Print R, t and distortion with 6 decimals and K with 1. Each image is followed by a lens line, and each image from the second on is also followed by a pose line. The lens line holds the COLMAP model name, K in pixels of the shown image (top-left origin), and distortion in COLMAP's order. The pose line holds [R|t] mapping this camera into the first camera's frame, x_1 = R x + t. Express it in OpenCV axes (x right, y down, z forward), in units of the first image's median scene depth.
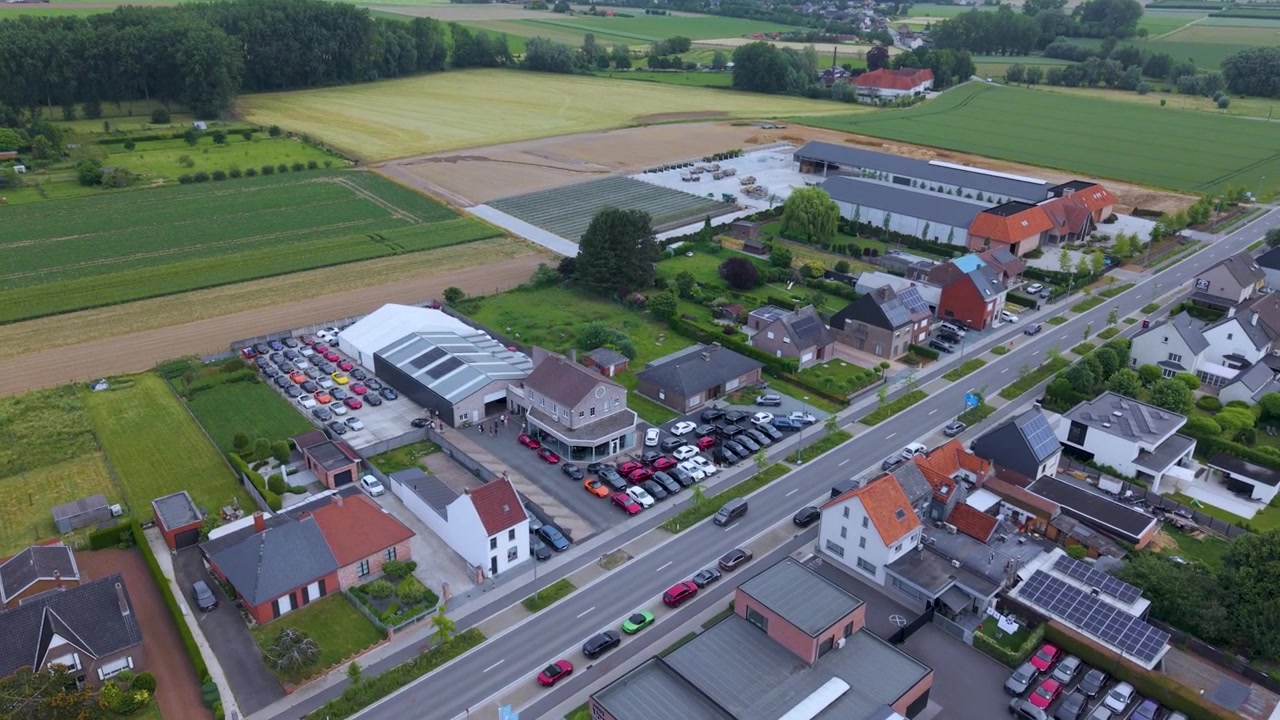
lens RADIAL K [[888.1, 0, 640.0], [0, 888.1, 360.0], [0, 0, 1]] dist [0.049132, -0.061635]
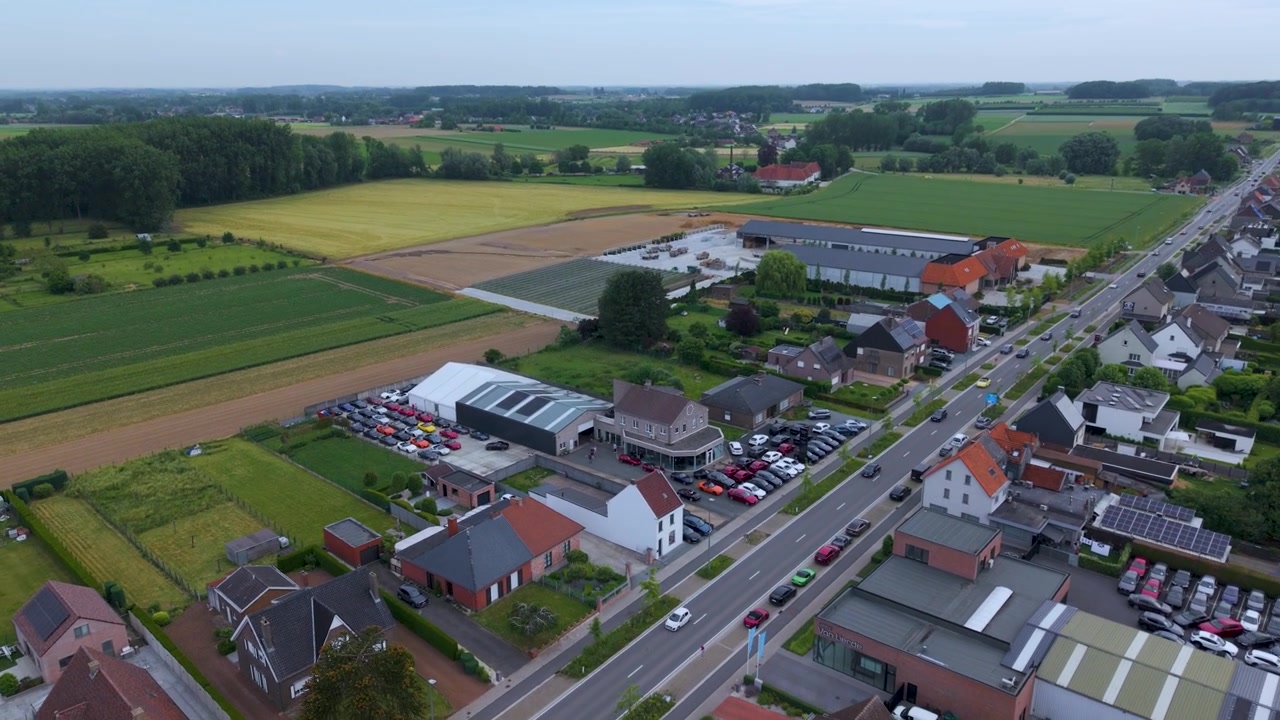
lens RADIAL K [[888.1, 0, 640.0], [0, 888.1, 360.0], [0, 0, 1]] dist [0.049132, -0.061635]
pose [[0.988112, -0.070023, 0.136860, -0.202681], [0.085853, 0.989832, -0.113406, 0.075304], [-0.127527, 0.123808, 0.984077, -0.080070]]
